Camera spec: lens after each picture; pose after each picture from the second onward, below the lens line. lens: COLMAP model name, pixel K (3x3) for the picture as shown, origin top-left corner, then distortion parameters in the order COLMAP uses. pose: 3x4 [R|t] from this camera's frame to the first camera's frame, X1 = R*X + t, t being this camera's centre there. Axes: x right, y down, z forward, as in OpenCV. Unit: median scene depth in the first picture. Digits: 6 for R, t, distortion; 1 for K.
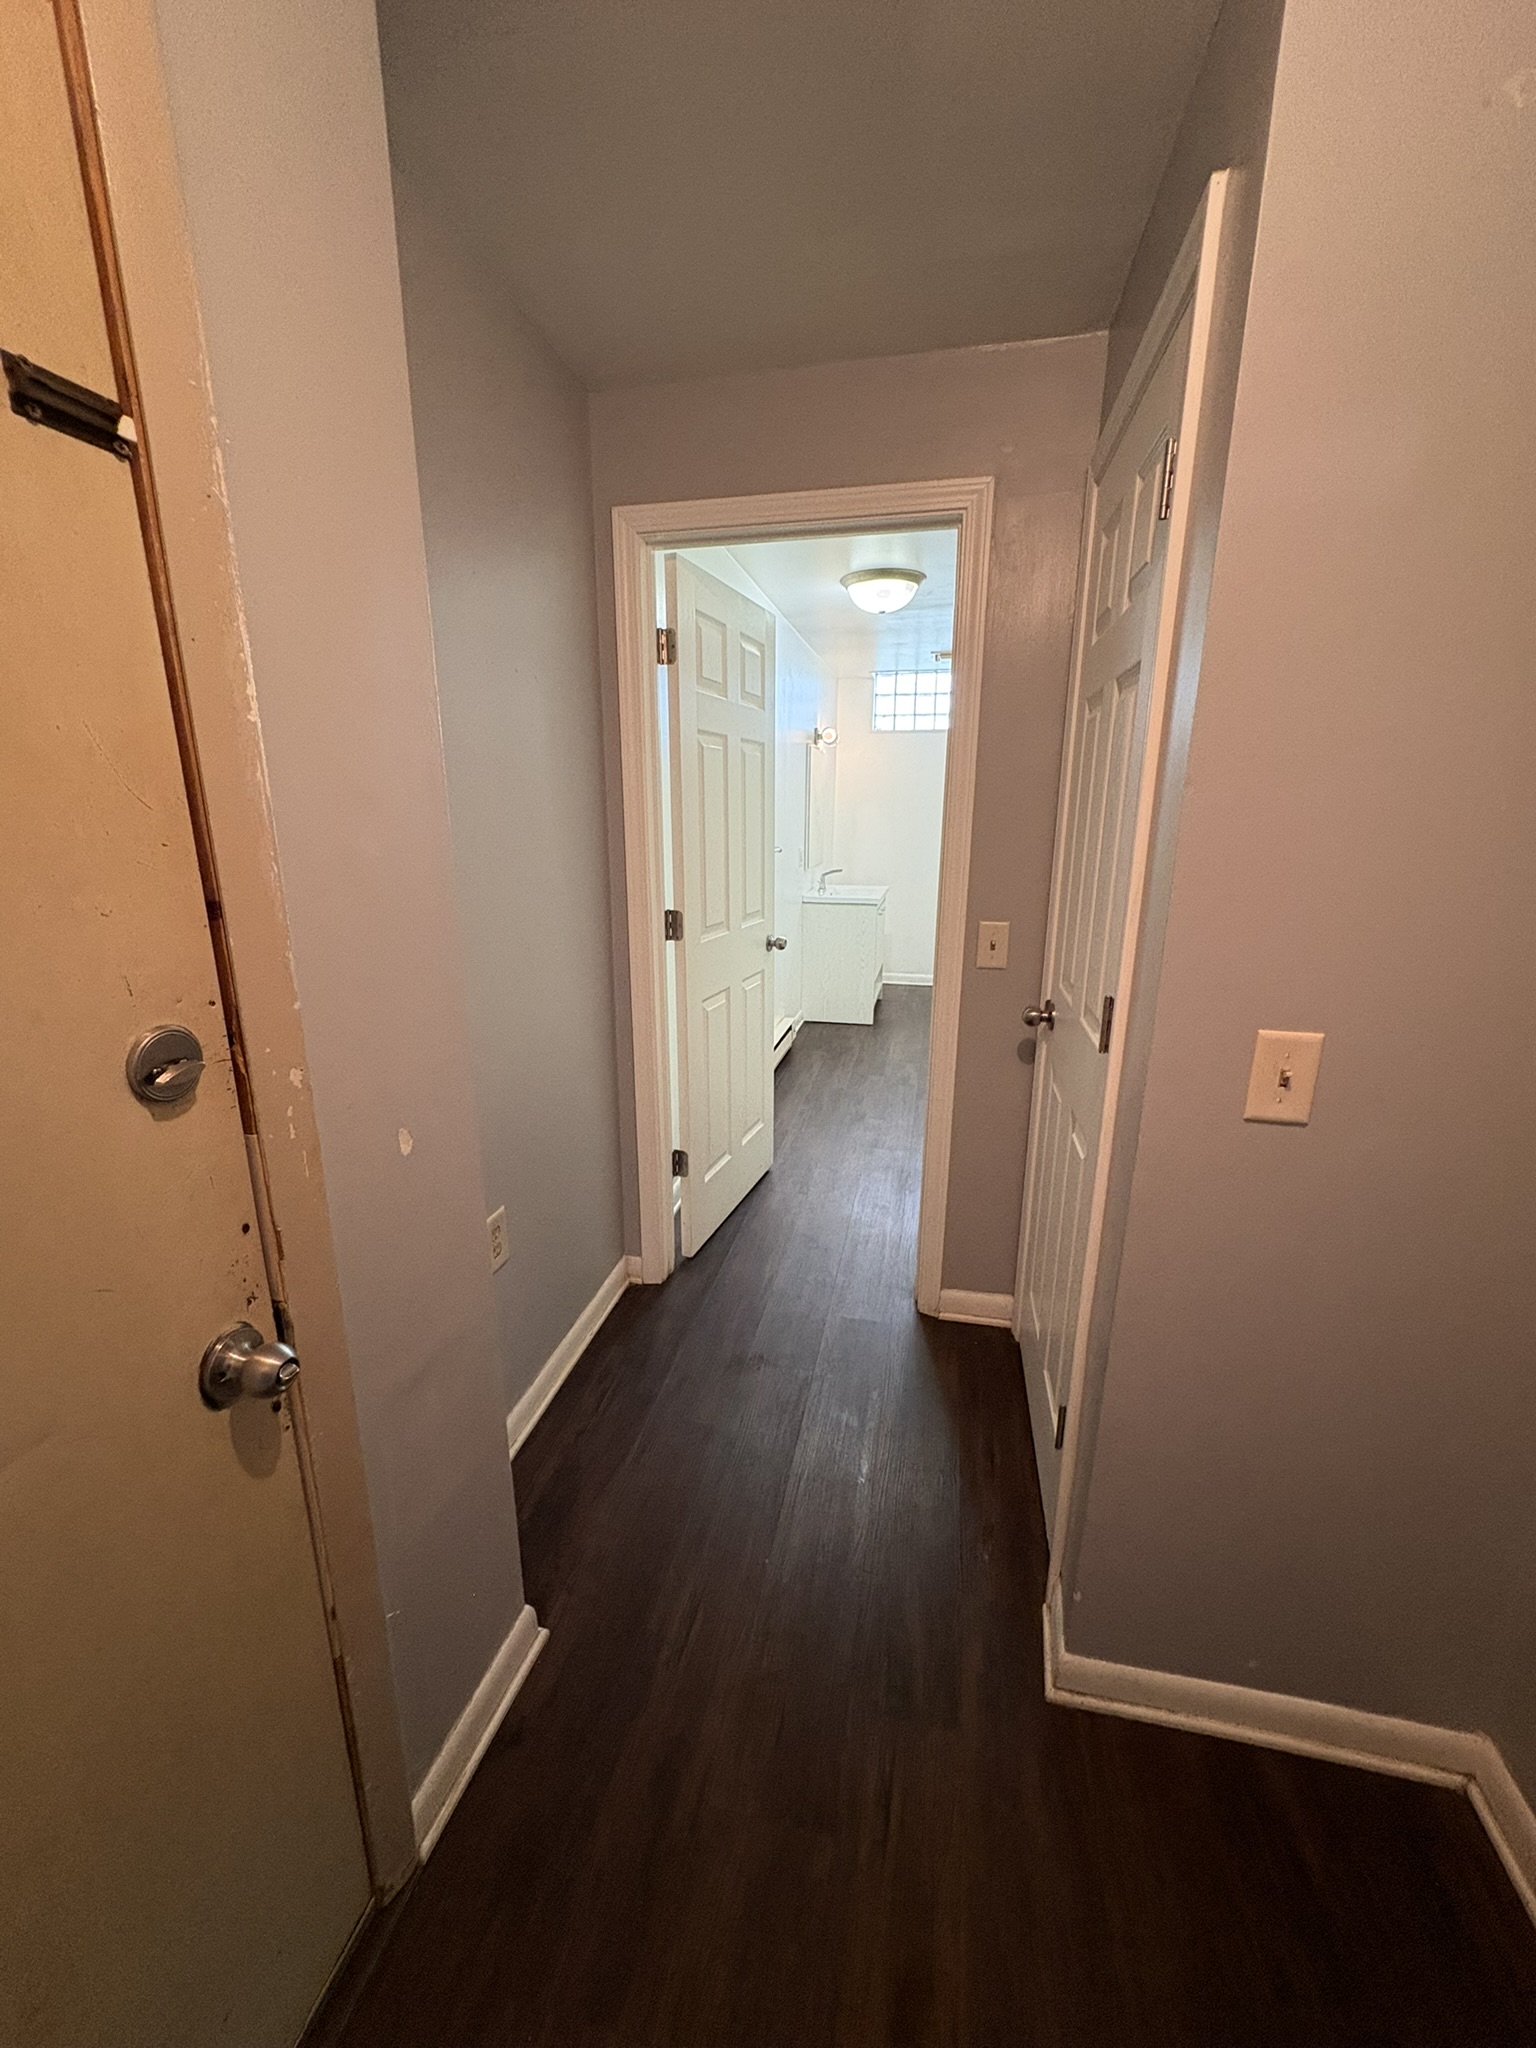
lens RADIAL K [[820.1, 0, 759.9], [0, 820.1, 1024.9], [0, 0, 1]] dist [0.000505, -0.000018]
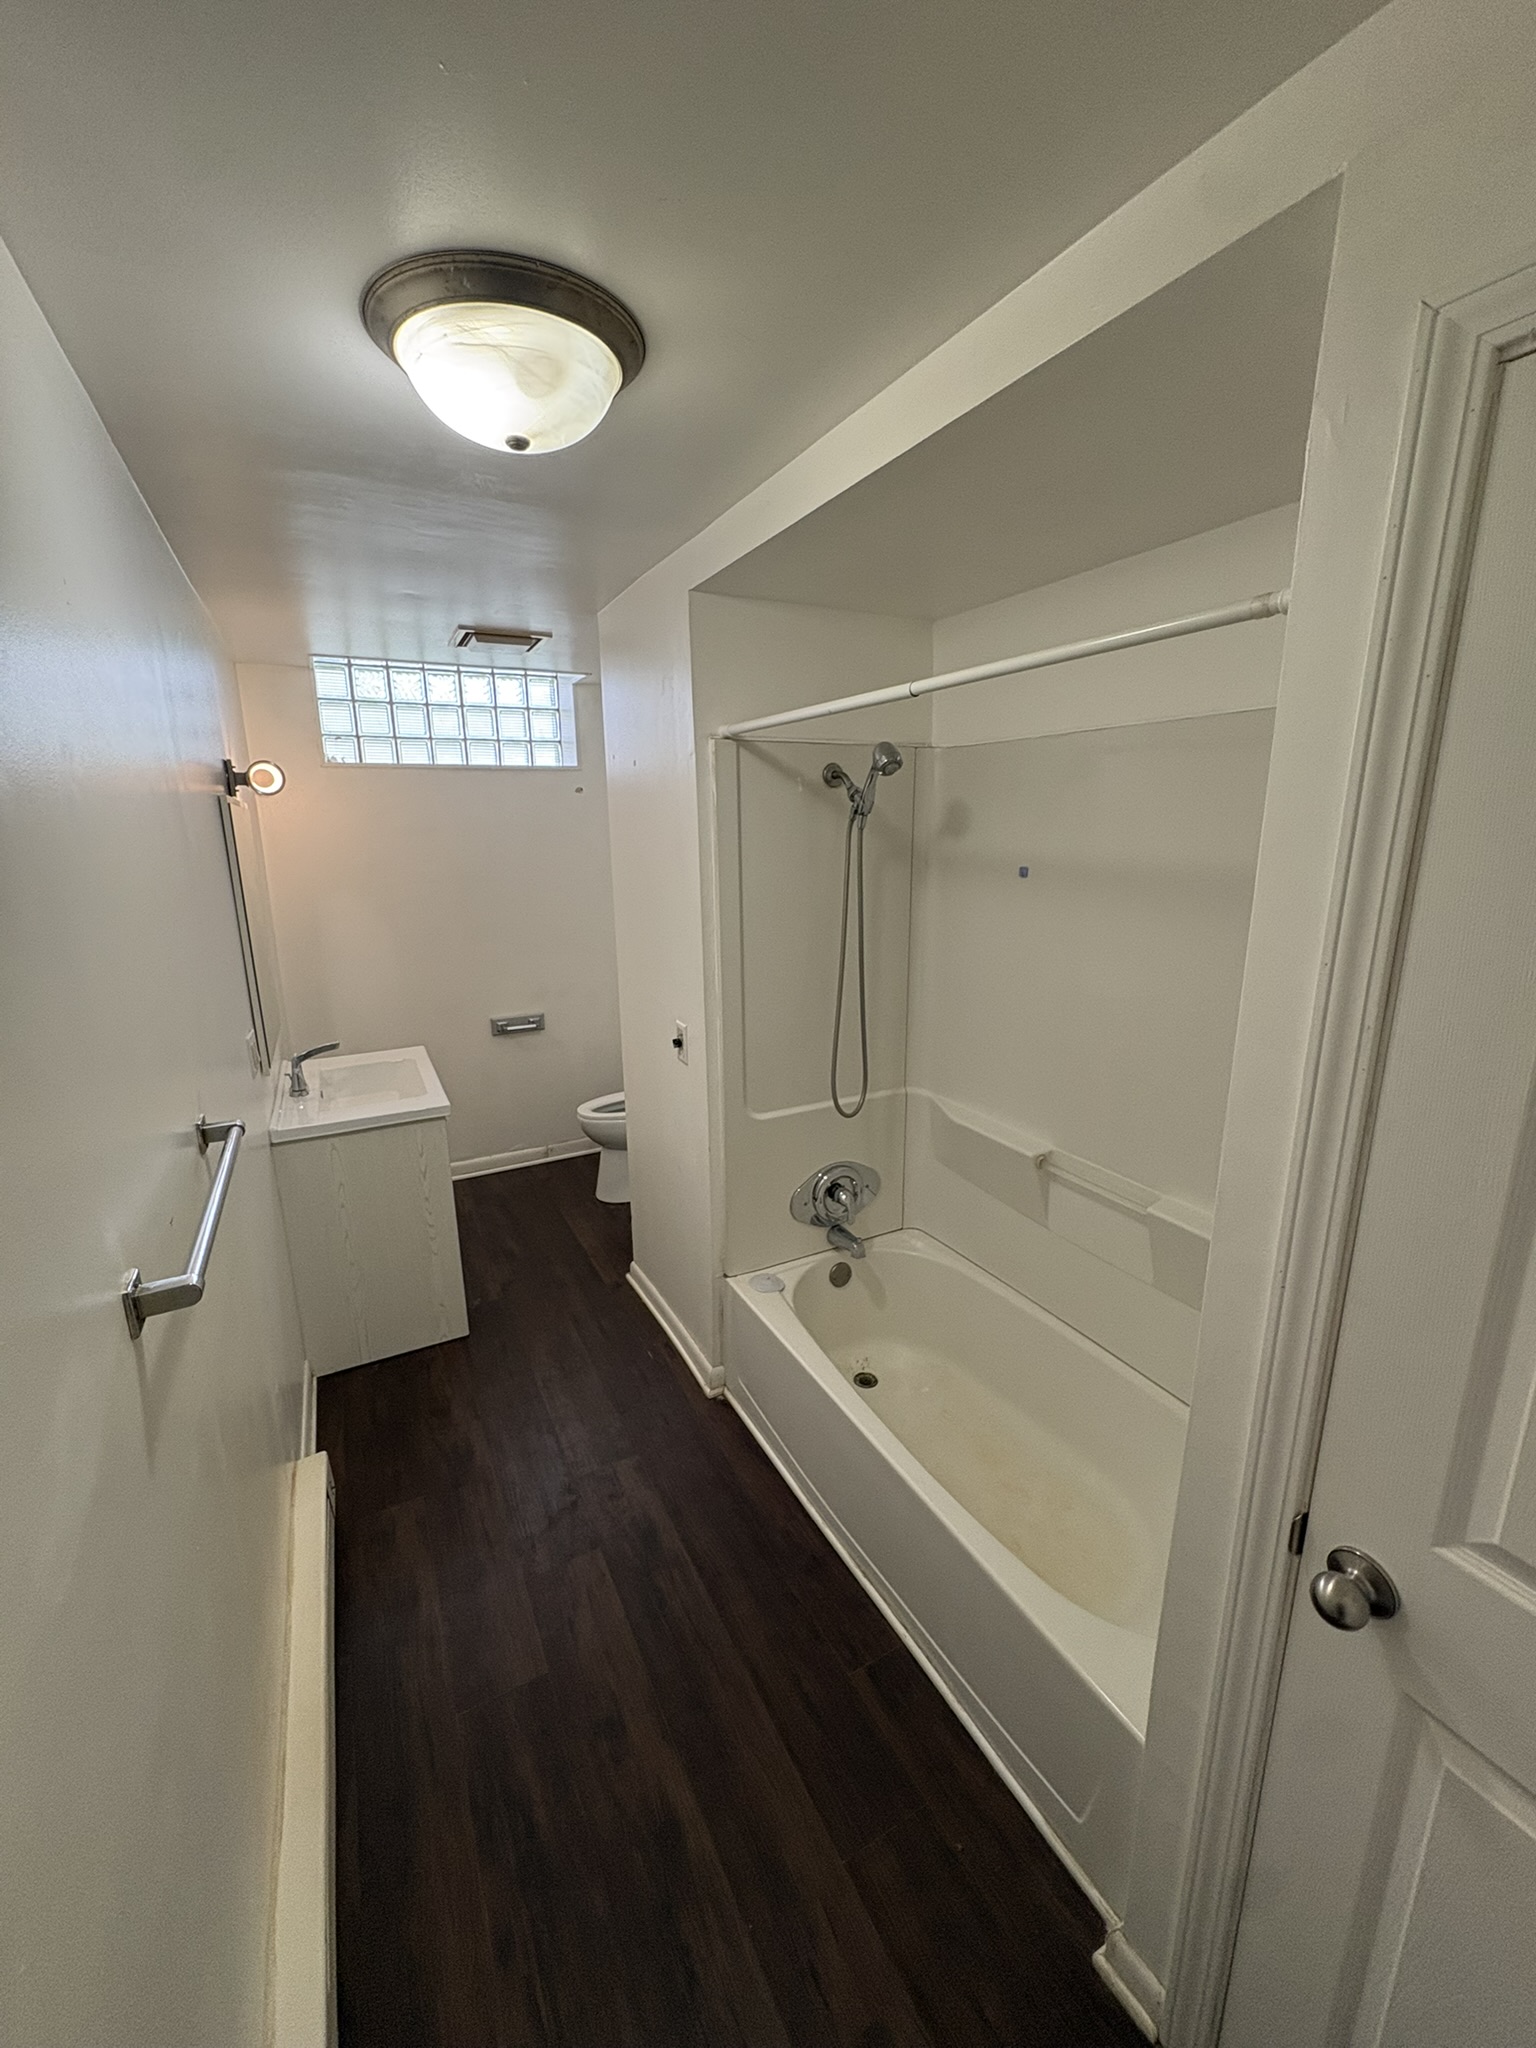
lens RADIAL K [[820.1, 0, 778.5], [0, 820.1, 1028.6], [0, 0, 1]] dist [0.000505, -0.000018]
pose [[0.760696, -0.159807, 0.629128, -0.008208], [0.175391, 0.983772, 0.037821, -0.169398], [-0.624963, 0.081573, 0.776381, 0.444177]]
